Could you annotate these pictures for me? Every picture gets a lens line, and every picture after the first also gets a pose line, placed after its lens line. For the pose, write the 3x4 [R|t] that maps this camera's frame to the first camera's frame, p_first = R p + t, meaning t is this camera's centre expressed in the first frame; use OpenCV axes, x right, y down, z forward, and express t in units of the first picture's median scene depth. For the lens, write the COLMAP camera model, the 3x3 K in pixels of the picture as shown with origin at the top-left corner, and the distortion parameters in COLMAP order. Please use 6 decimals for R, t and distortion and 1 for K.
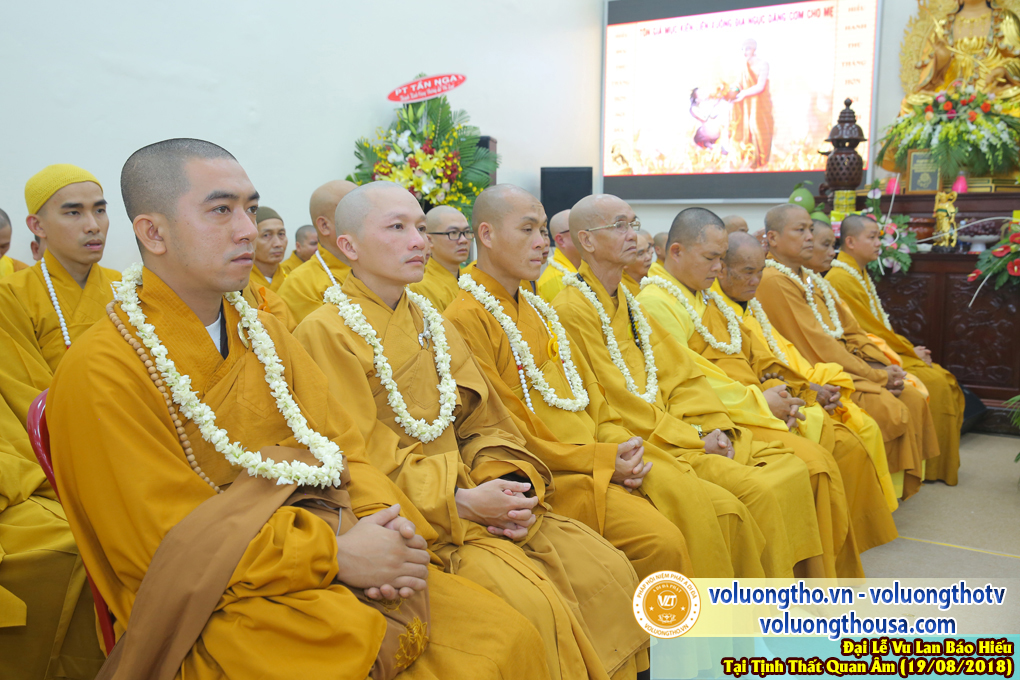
lens RADIAL K [[964.6, 0, 520.6], [0, 964.6, 324.5], [0, 0, 1]] dist [0.055310, 0.000000]
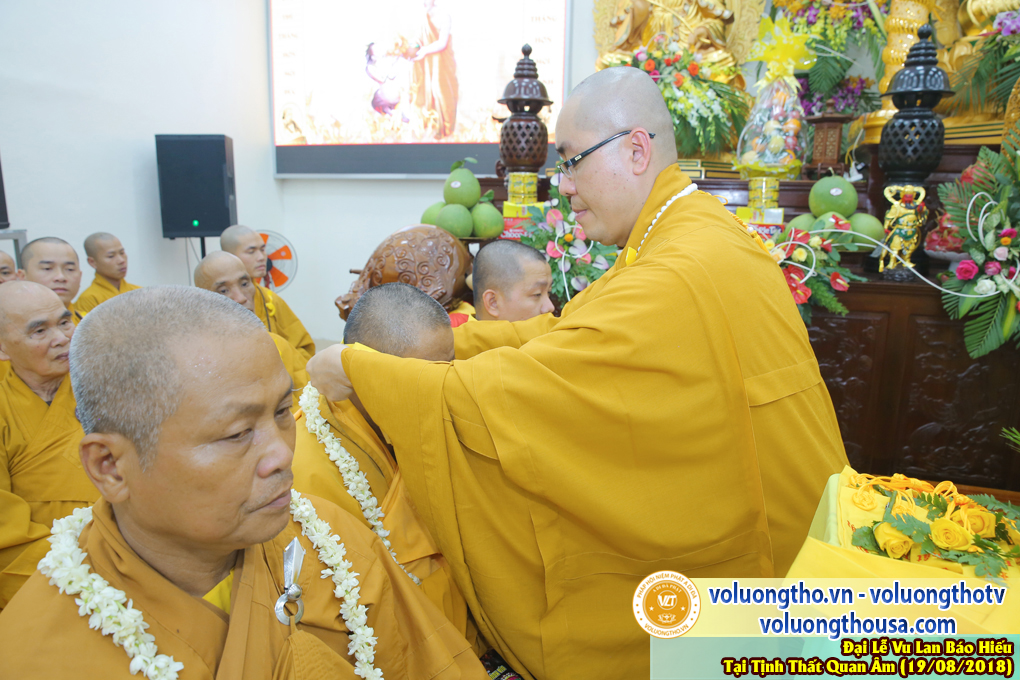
lens RADIAL K [[691.8, 0, 508.0], [0, 691.8, 333.2], [0, 0, 1]] dist [-0.112694, 0.082699]
pose [[0.971028, -0.044128, 0.234855, 0.175138], [0.016666, 0.992915, 0.117656, -0.070452], [-0.238383, -0.110333, 0.964883, 0.442120]]
